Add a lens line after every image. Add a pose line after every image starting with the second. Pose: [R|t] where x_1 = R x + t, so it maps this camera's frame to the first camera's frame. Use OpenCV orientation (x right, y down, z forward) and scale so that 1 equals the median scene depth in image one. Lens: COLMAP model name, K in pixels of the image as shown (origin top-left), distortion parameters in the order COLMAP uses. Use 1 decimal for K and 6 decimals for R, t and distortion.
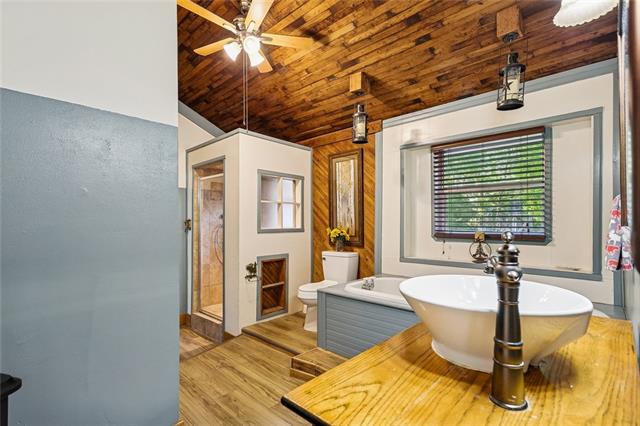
lens RADIAL K [[309.2, 0, 320.6], [0, 309.2, 229.5], [0, 0, 1]] dist [-0.000256, -0.000008]
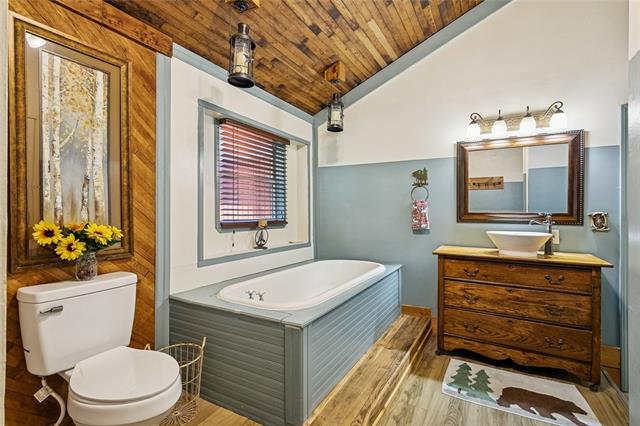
lens RADIAL K [[305.1, 0, 319.4], [0, 305.1, 211.4], [0, 0, 1]] dist [0.001164, 0.000183]
pose [[-0.245345, -0.002067, 0.969434, -0.468795], [0.017973, 0.999816, 0.006680, -0.020500], [-0.969269, 0.019062, -0.245262, 0.914193]]
